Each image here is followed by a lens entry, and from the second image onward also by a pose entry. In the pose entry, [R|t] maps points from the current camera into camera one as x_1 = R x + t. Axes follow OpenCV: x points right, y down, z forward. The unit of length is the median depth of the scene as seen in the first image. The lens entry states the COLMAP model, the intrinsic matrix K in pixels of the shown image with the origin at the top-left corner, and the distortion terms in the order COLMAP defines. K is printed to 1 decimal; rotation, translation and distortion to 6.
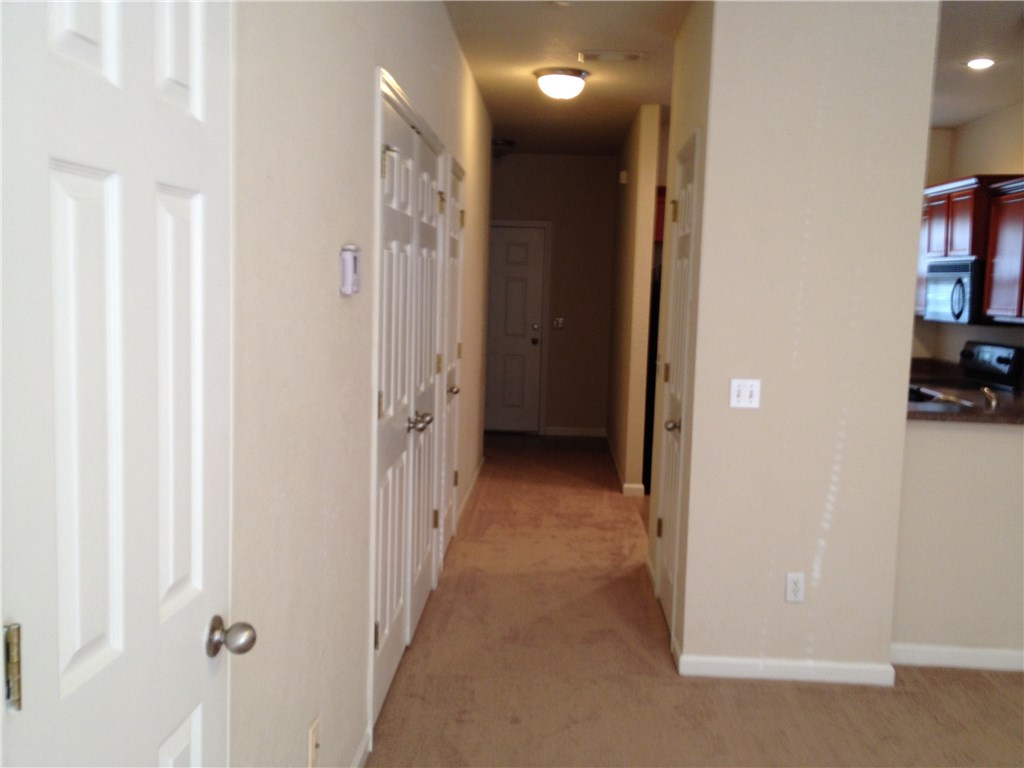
lens RADIAL K [[962.3, 0, 516.1], [0, 962.3, 387.9], [0, 0, 1]] dist [0.094241, -0.157373]
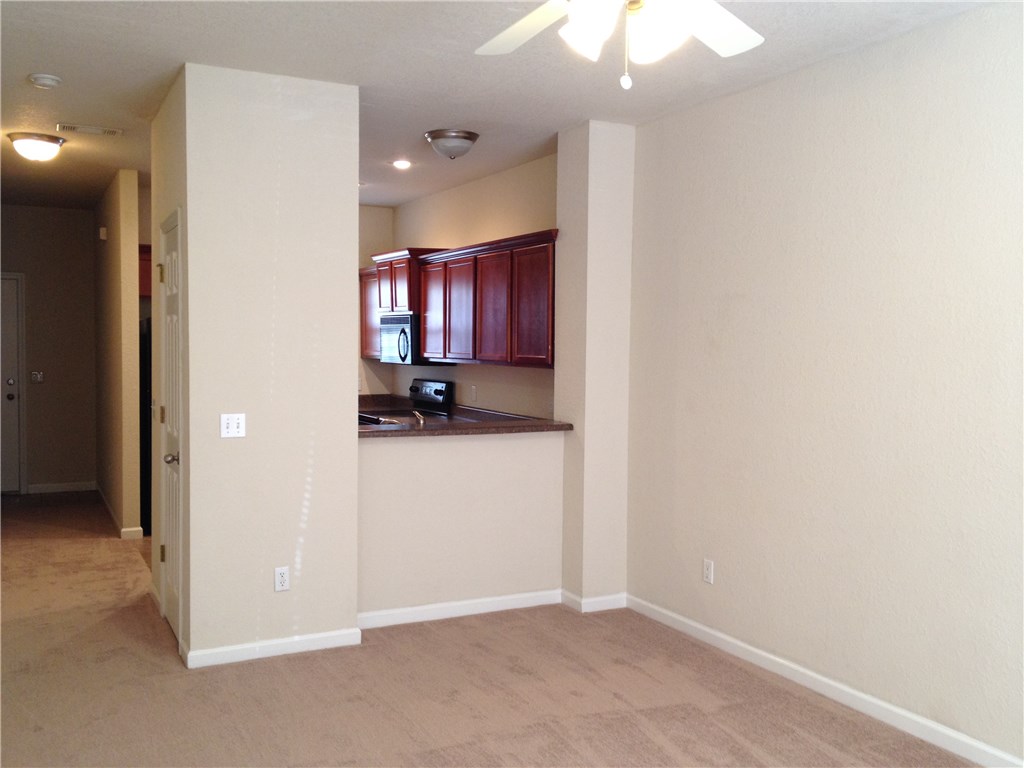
lens RADIAL K [[962.3, 0, 516.1], [0, 962.3, 387.9], [0, 0, 1]] dist [0.094241, -0.157373]
pose [[0.870377, -0.043495, 0.490461, -0.035190], [0.068033, 0.997160, -0.032302, 0.015814], [-0.487663, 0.061483, 0.870864, -0.170440]]
